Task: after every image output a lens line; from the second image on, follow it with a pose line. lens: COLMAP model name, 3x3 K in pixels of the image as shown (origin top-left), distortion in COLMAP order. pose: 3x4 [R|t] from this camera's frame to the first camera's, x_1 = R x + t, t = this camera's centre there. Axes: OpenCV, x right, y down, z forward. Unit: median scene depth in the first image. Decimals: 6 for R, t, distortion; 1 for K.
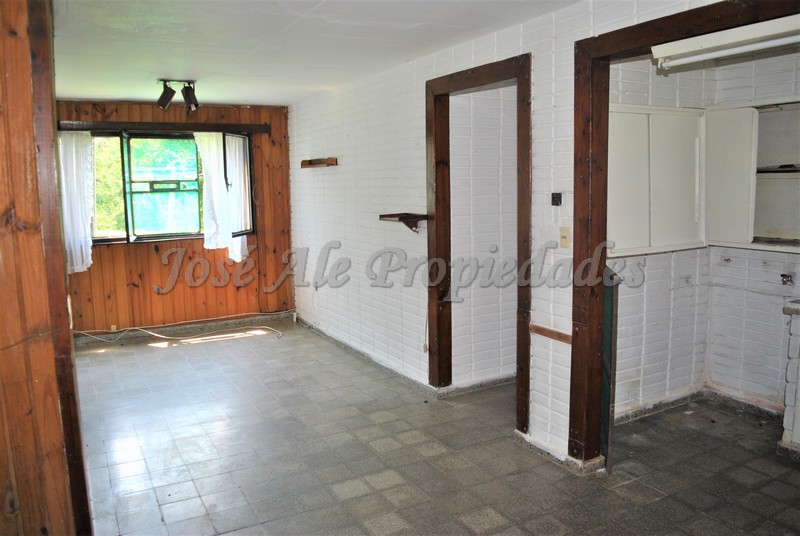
lens RADIAL K [[649.5, 0, 402.4], [0, 649.5, 267.1], [0, 0, 1]] dist [-0.084254, 0.007920]
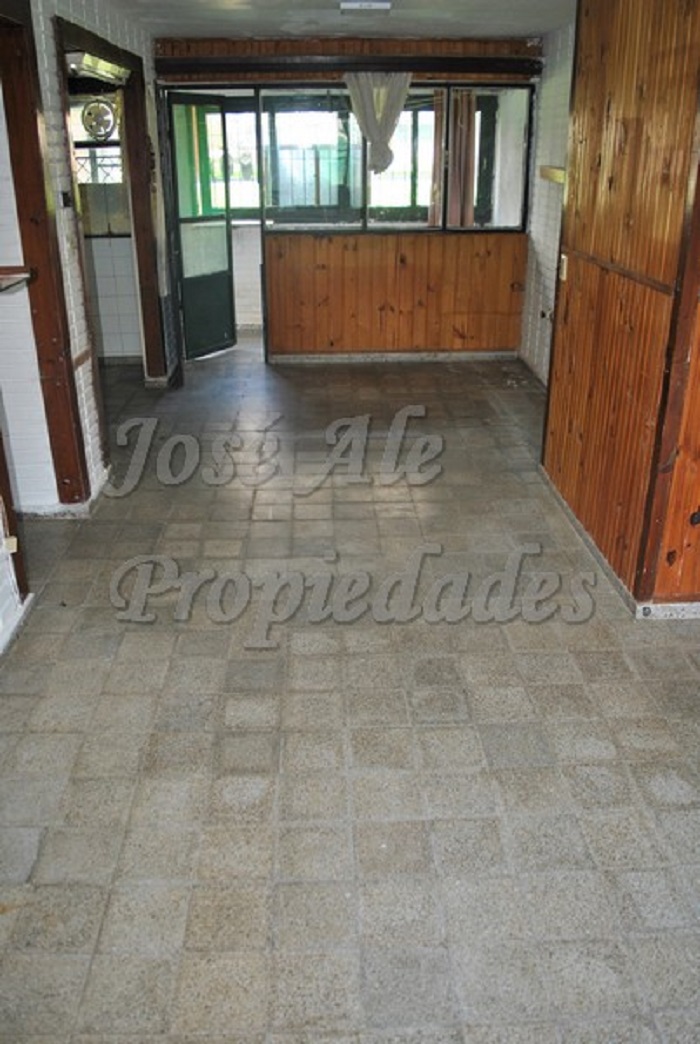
lens RADIAL K [[847.7, 0, 350.0], [0, 847.7, 522.0], [0, 0, 1]] dist [-0.084254, 0.007920]
pose [[-0.898211, -0.156524, 0.410751, -0.541554], [0.080983, 0.859529, 0.504630, -0.226096], [-0.432039, 0.486528, -0.759363, 1.620375]]
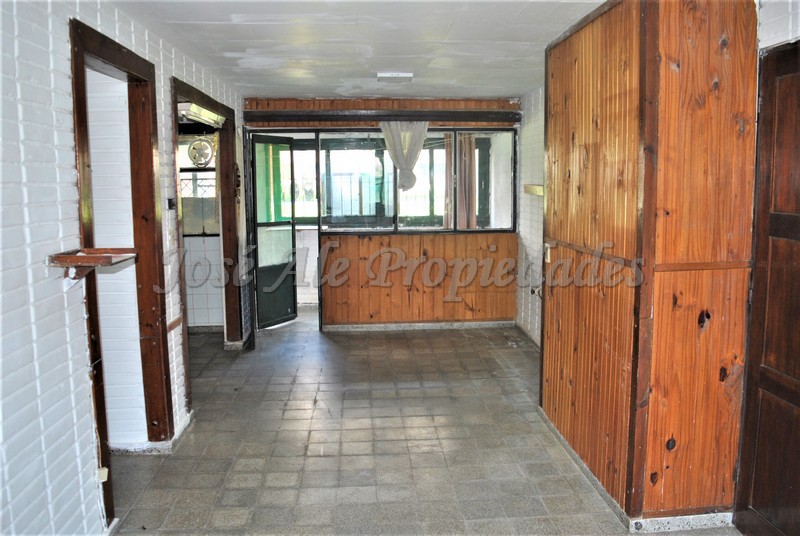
lens RADIAL K [[649.5, 0, 402.4], [0, 649.5, 267.1], [0, 0, 1]] dist [-0.084254, 0.007920]
pose [[-0.910485, -0.022823, 0.412912, -0.526116], [0.081796, 0.968811, 0.233912, -0.198939], [-0.405372, 0.246748, -0.880221, 1.599462]]
